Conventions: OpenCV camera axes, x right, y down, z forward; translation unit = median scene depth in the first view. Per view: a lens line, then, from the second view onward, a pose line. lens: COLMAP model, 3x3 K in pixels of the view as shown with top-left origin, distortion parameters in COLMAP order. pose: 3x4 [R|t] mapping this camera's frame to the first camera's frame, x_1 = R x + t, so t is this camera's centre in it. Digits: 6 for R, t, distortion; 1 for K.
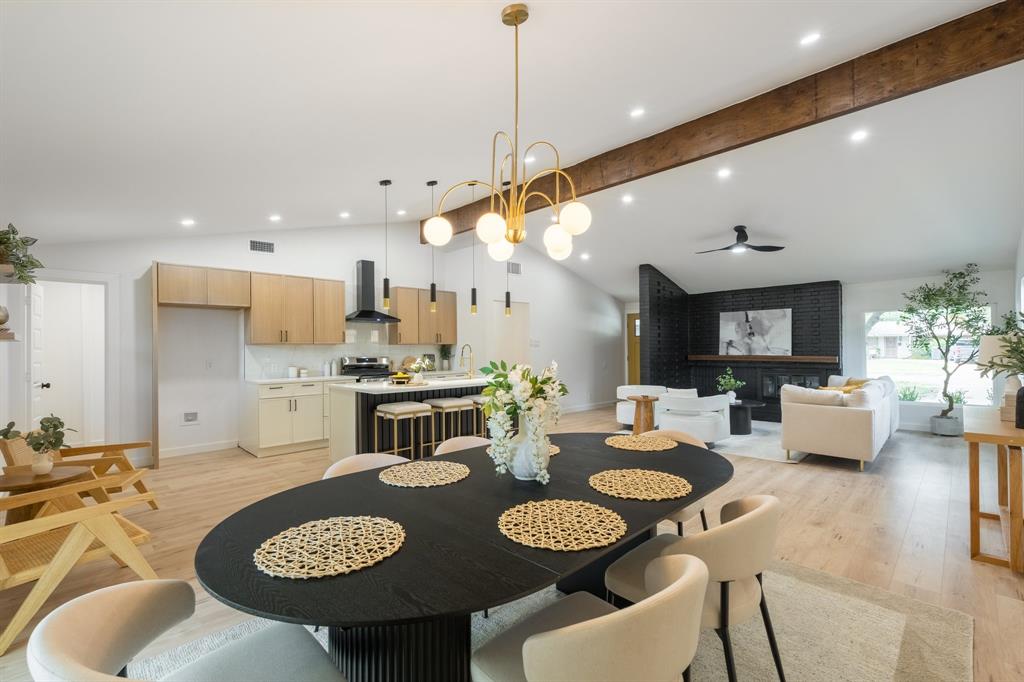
lens RADIAL K [[444.0, 0, 510.7], [0, 444.0, 346.7], [0, 0, 1]] dist [-0.001366, 0.000023]
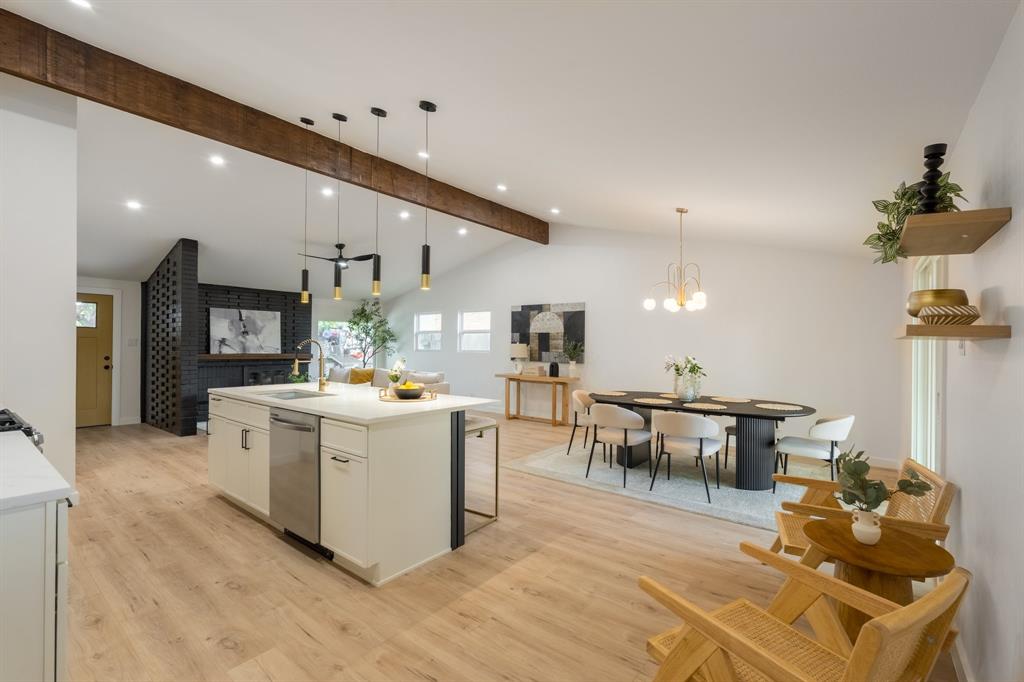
lens RADIAL K [[447.8, 0, 511.0], [0, 447.8, 344.7], [0, 0, 1]] dist [-0.002933, -0.000017]
pose [[-0.122133, 0.009321, 0.992470, -0.625487], [-0.010613, 0.999886, -0.010697, 0.003500], [-0.992457, -0.011839, -0.122020, 0.604815]]
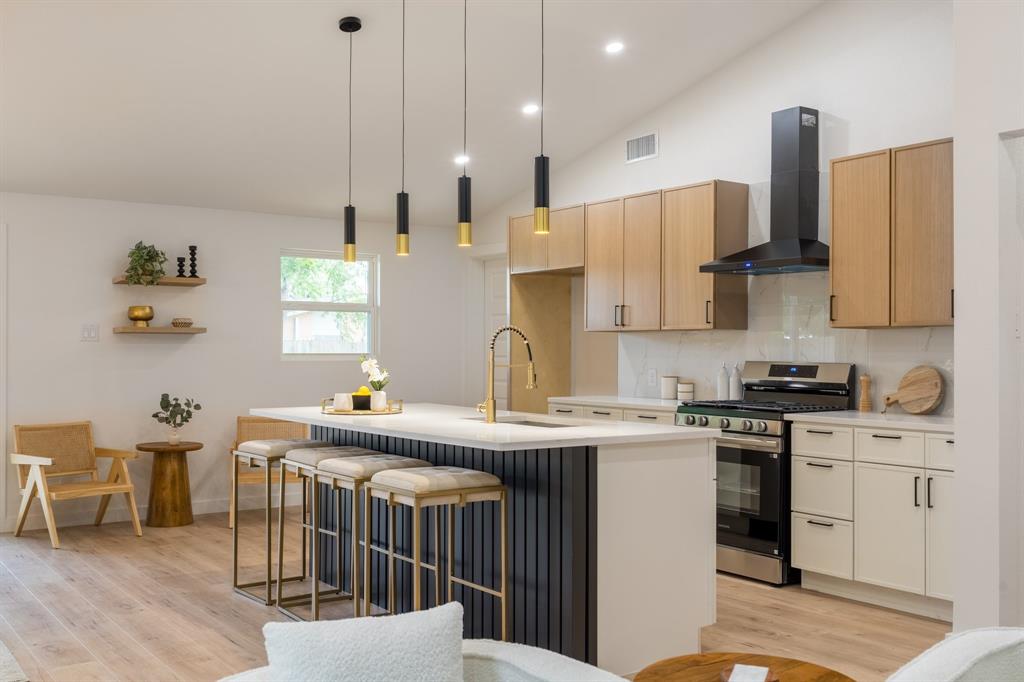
lens RADIAL K [[1017.9, 0, 510.2], [0, 1017.9, 344.1], [0, 0, 1]] dist [0.007036, 0.007134]
pose [[-0.158328, 0.003999, -0.987379, 0.564506], [0.002146, 0.999991, 0.003706, 0.003737], [0.987384, -0.001532, -0.158335, 0.877429]]
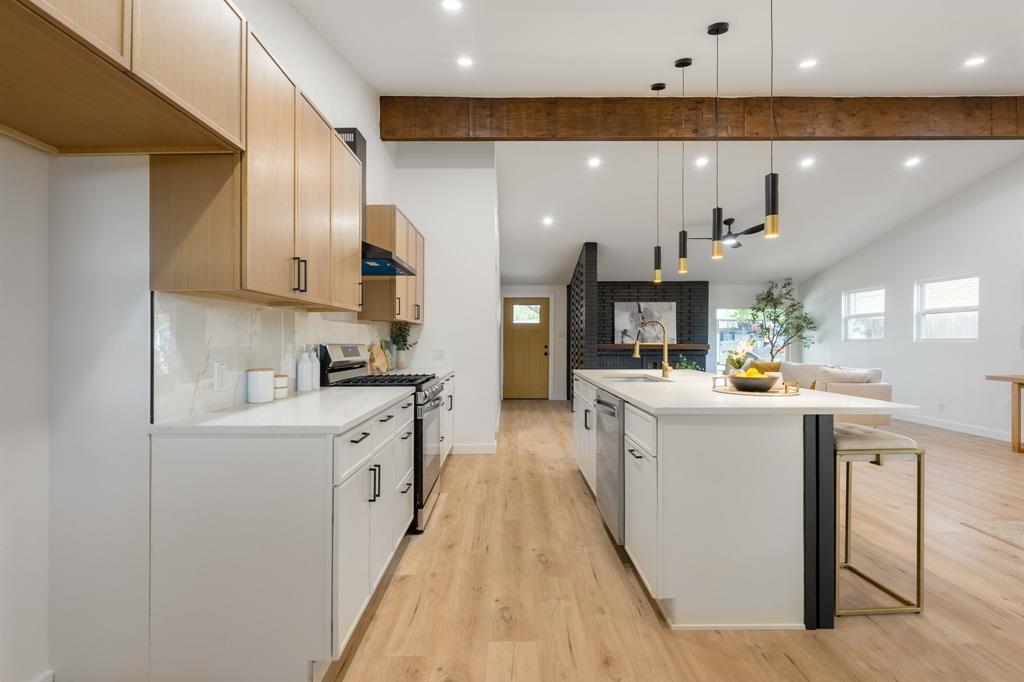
lens RADIAL K [[451.1, 0, 508.1], [0, 451.1, 340.2], [0, 0, 1]] dist [-0.005102, 0.000506]
pose [[0.701984, 0.007308, 0.712155, -0.525687], [-0.006417, 0.999972, -0.003936, 0.019096], [-0.712164, -0.001807, 0.702011, 0.545576]]
